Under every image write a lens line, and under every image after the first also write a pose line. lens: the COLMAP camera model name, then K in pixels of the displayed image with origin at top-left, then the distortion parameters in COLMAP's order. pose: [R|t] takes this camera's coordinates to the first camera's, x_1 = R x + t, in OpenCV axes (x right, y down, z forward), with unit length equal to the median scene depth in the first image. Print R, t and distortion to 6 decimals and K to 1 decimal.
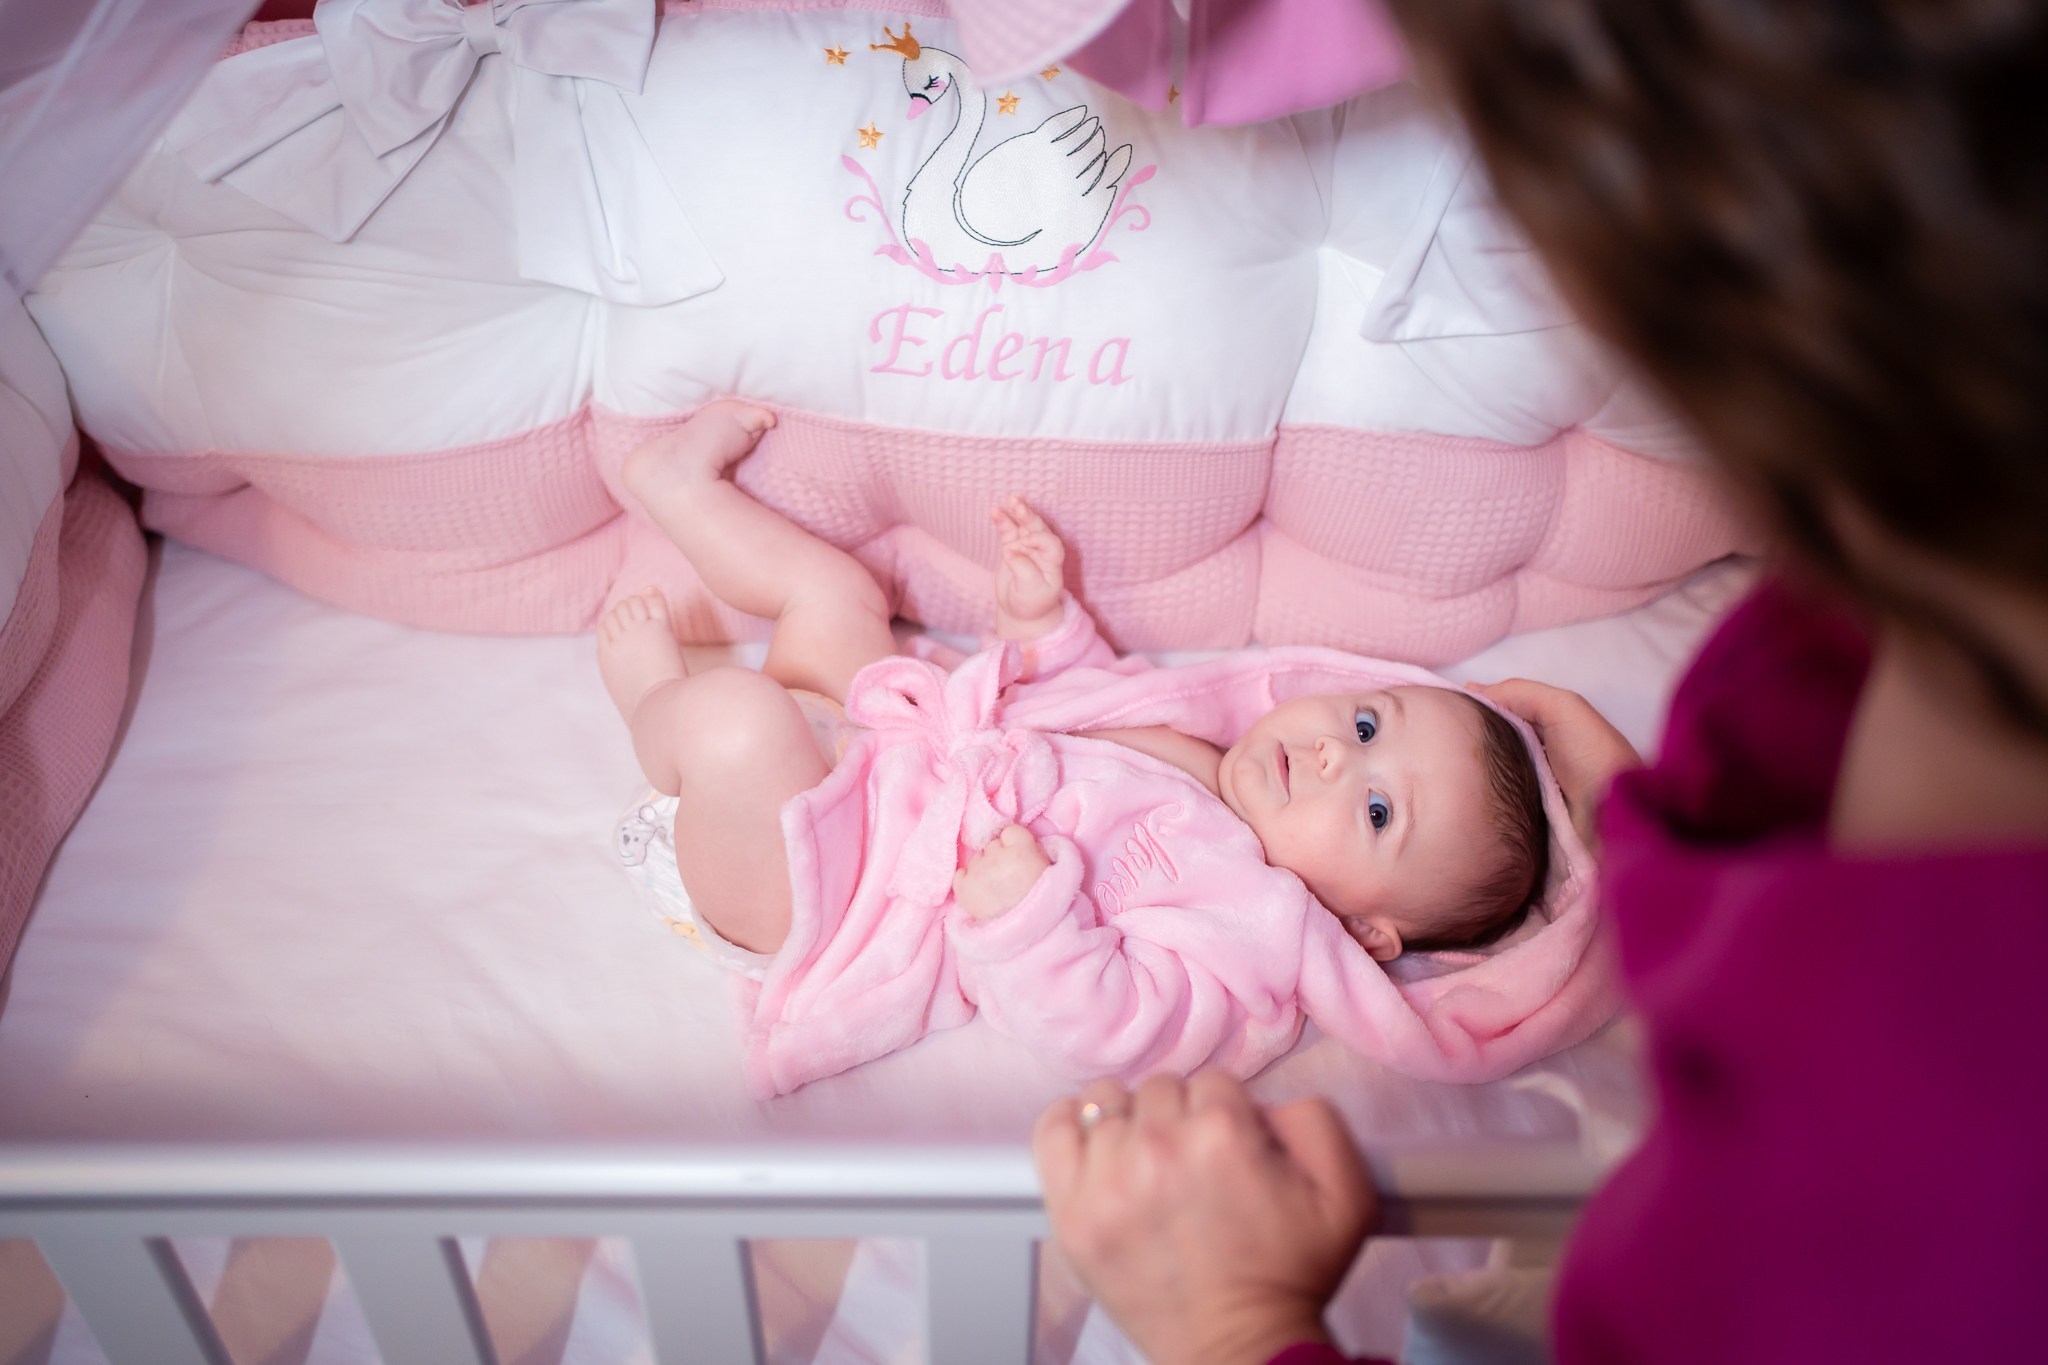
lens RADIAL K [[1777.6, 0, 1024.0], [0, 1777.6, 682.5], [0, 0, 1]] dist [0.031344, 0.000665]
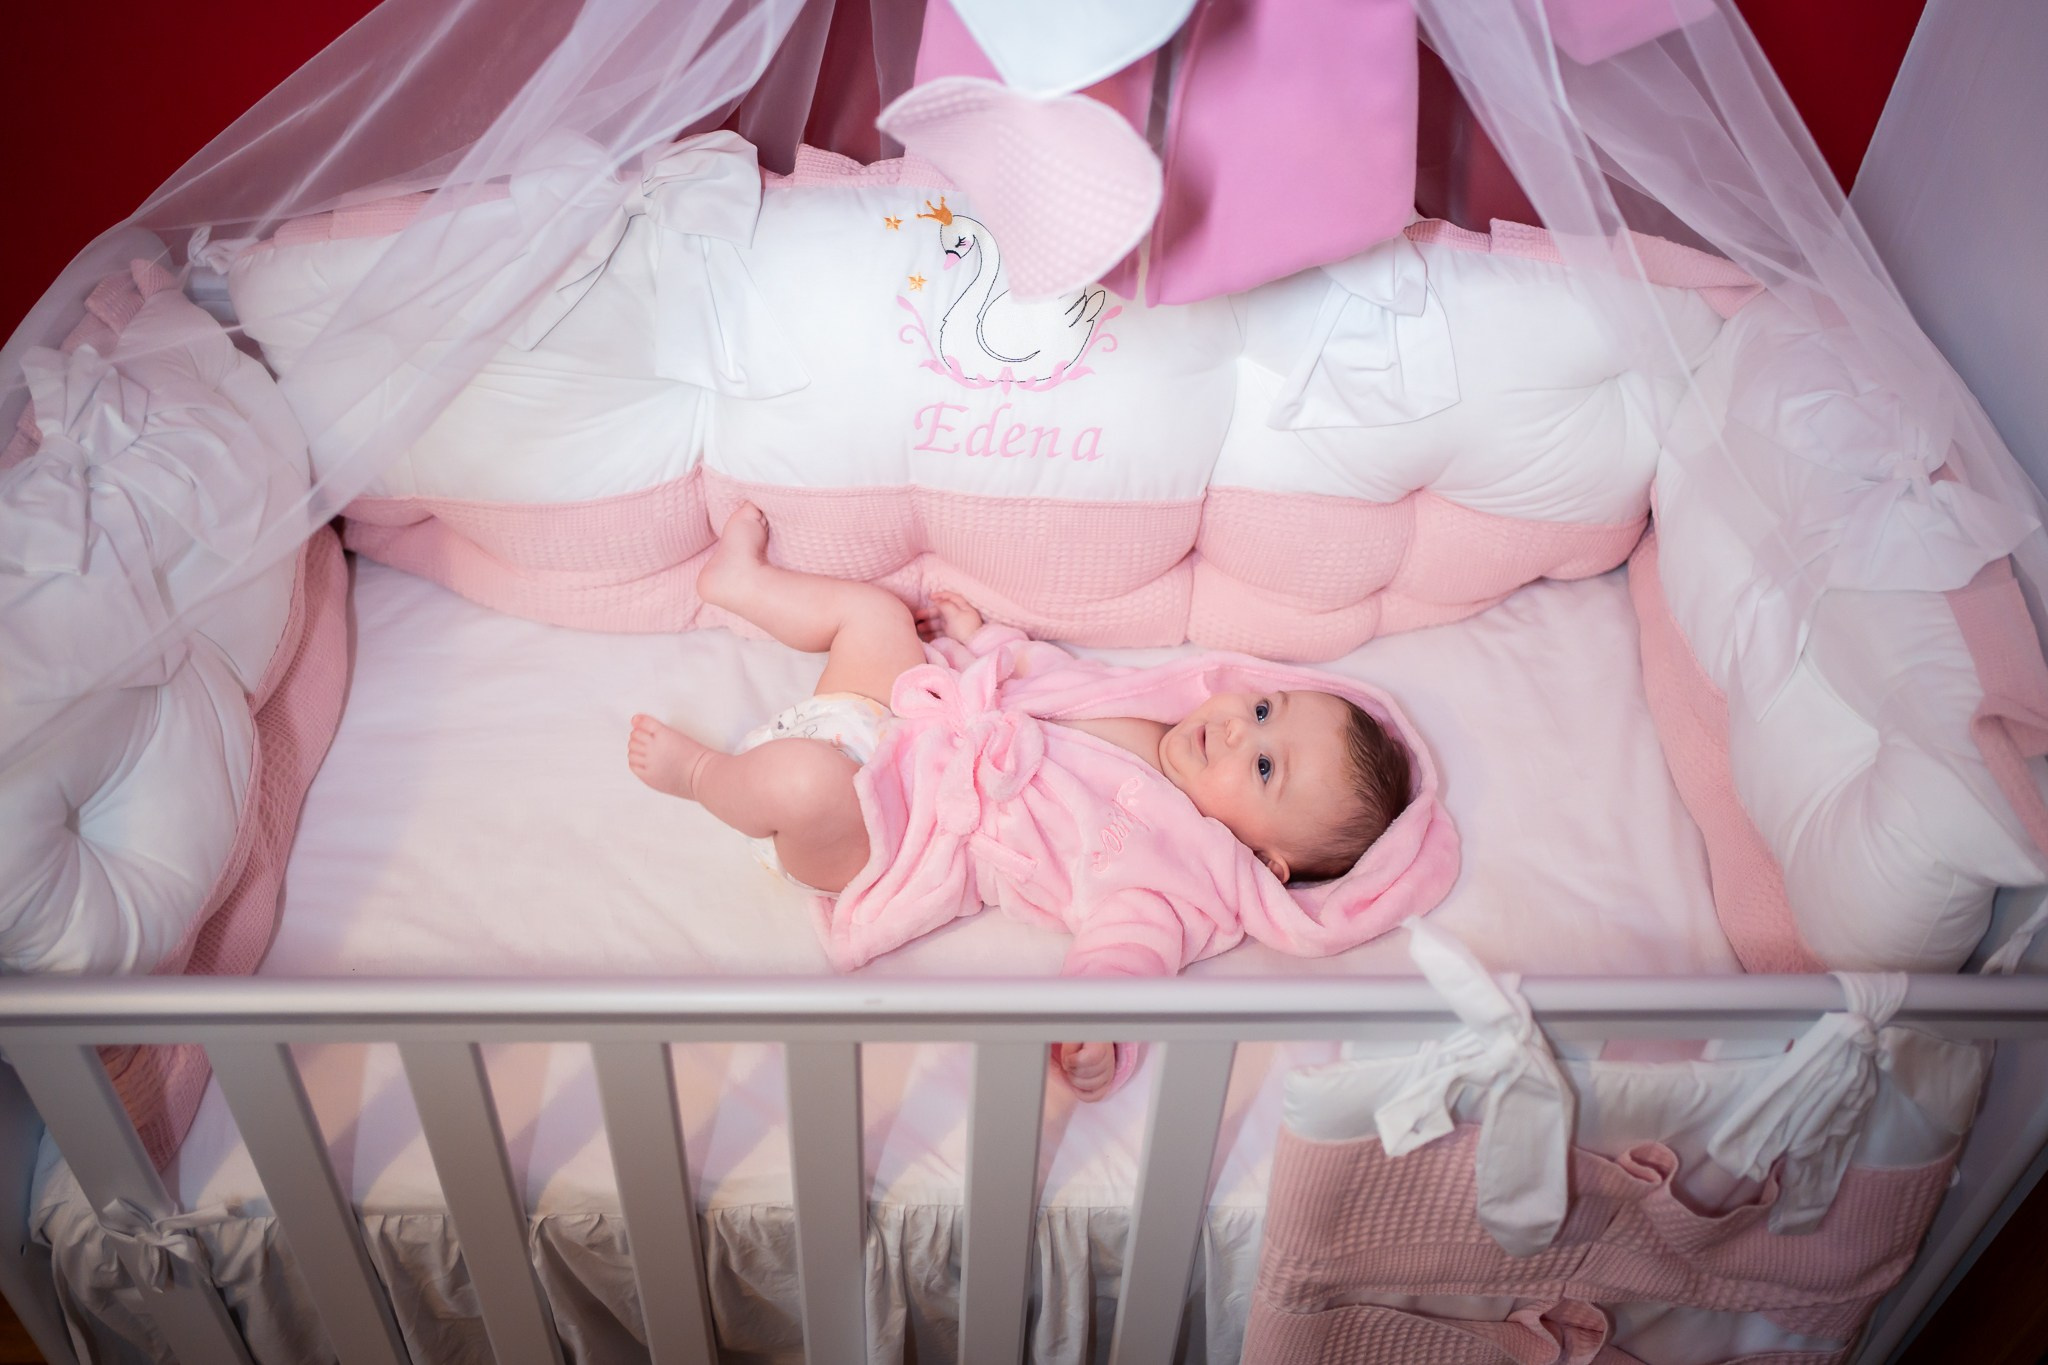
lens RADIAL K [[2066.7, 0, 1024.0], [0, 2066.7, 682.5], [0, 0, 1]] dist [-0.001837, -0.000929]
pose [[0.998356, 0.005035, 0.057093, -0.091735], [-0.007026, 0.999372, 0.034723, -0.050218], [-0.056882, -0.035067, 0.997765, -0.609402]]
